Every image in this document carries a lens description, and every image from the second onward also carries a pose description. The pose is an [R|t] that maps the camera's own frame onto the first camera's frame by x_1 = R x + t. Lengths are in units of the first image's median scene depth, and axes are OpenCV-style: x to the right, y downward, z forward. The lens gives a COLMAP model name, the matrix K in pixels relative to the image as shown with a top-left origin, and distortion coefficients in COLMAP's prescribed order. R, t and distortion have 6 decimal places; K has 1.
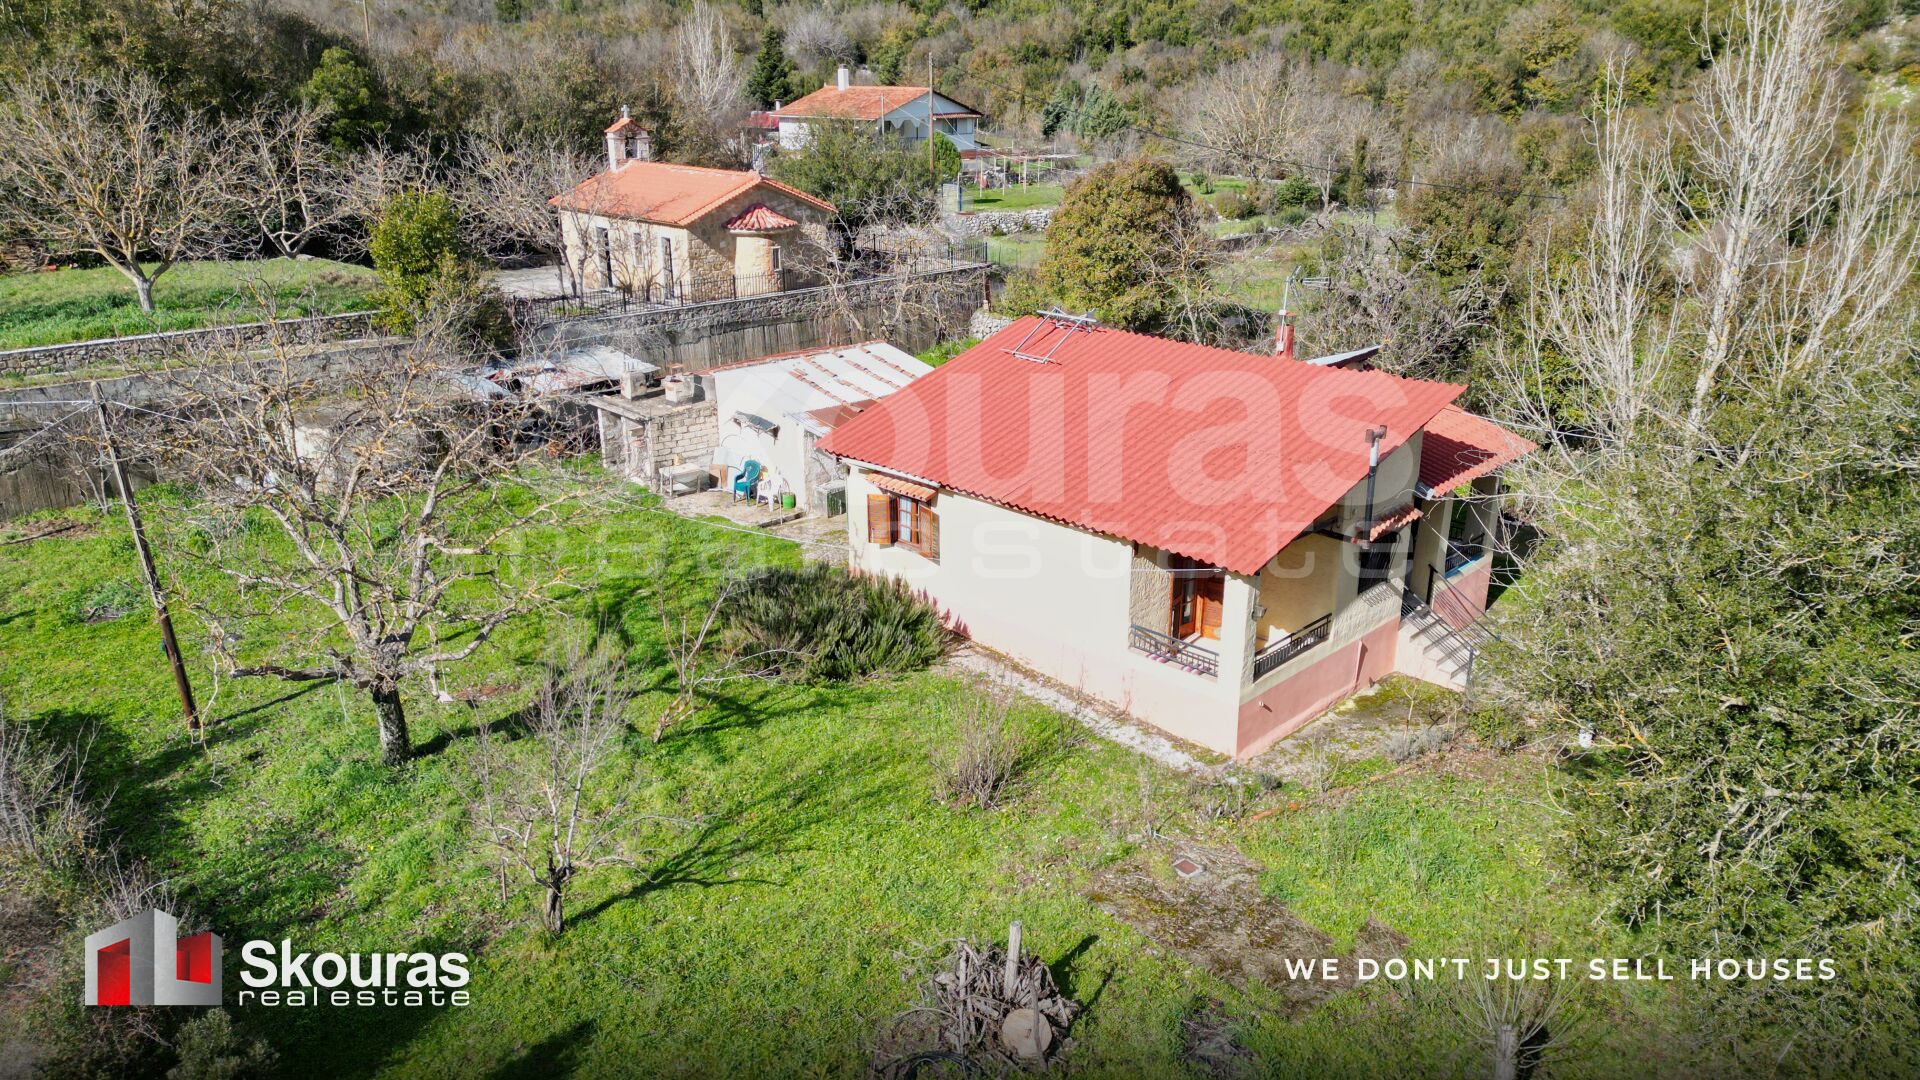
lens RADIAL K [[1346.6, 0, 960.0], [0, 1346.6, 540.0], [0, 0, 1]] dist [0.024338, 0.001317]
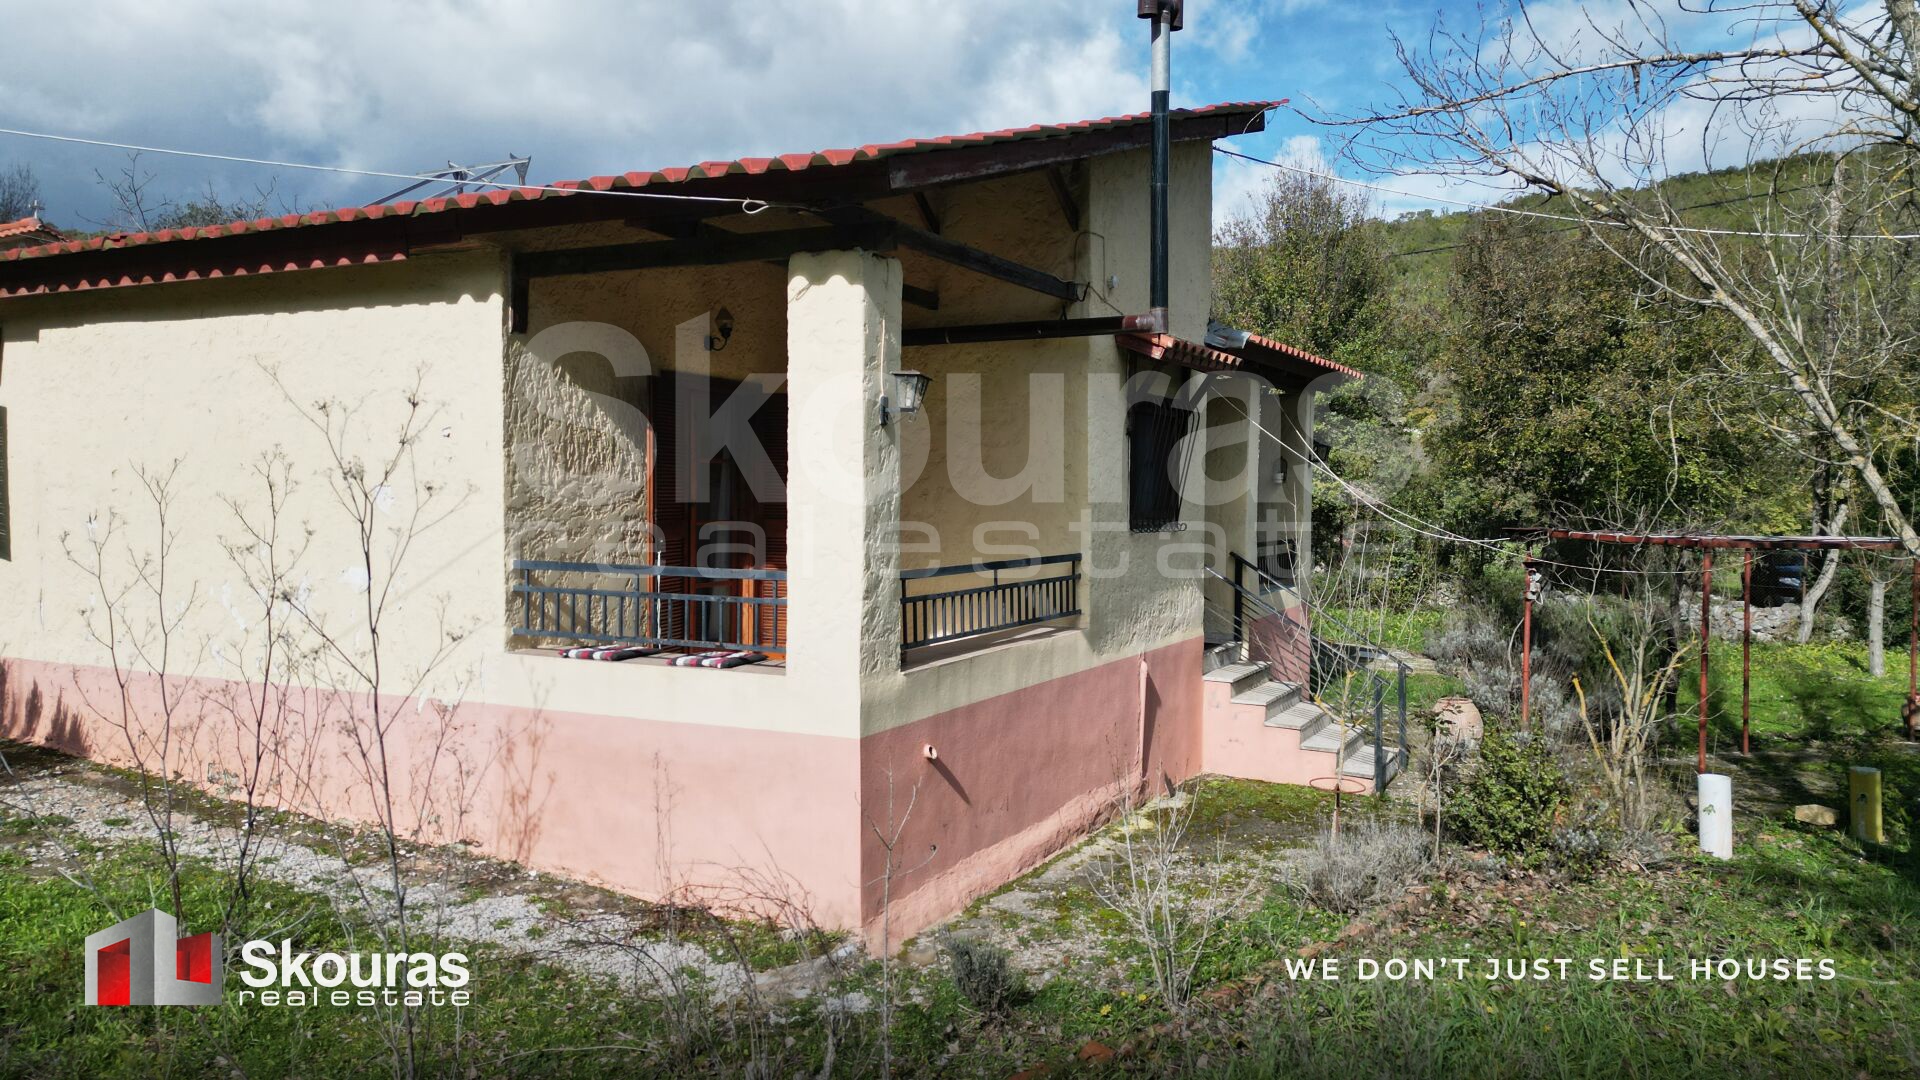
lens RADIAL K [[1346.6, 0, 960.0], [0, 1346.6, 540.0], [0, 0, 1]] dist [0.024338, 0.001317]
pose [[0.958579, -0.021840, 0.283987, 0.110297], [0.102069, 0.957176, -0.270916, 0.122336], [-0.265908, 0.288681, 0.919759, 0.536567]]
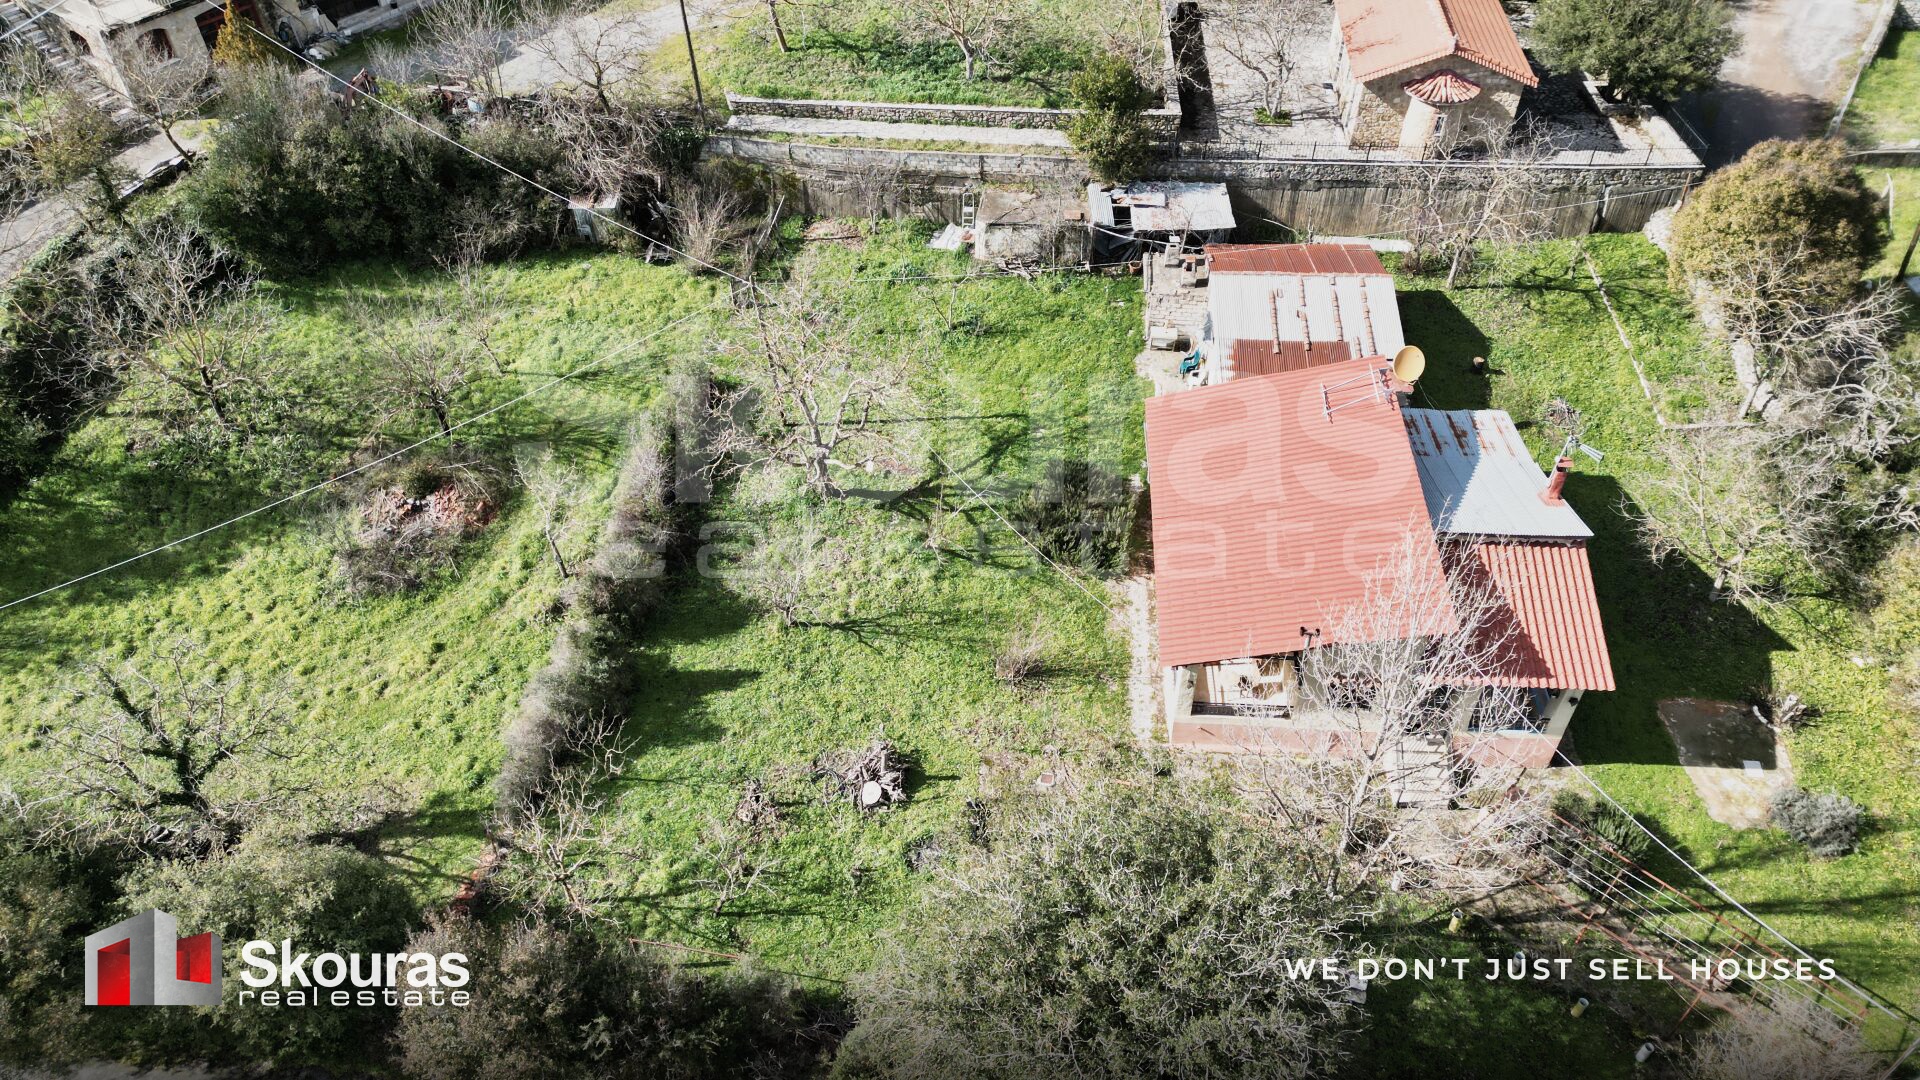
lens RADIAL K [[1346.6, 0, 960.0], [0, 1346.6, 540.0], [0, 0, 1]] dist [0.024338, 0.001317]
pose [[0.653130, 0.516074, -0.554157, 0.601116], [-0.238293, 0.834698, 0.496484, -0.575249], [0.718776, -0.192217, 0.668143, -0.141537]]
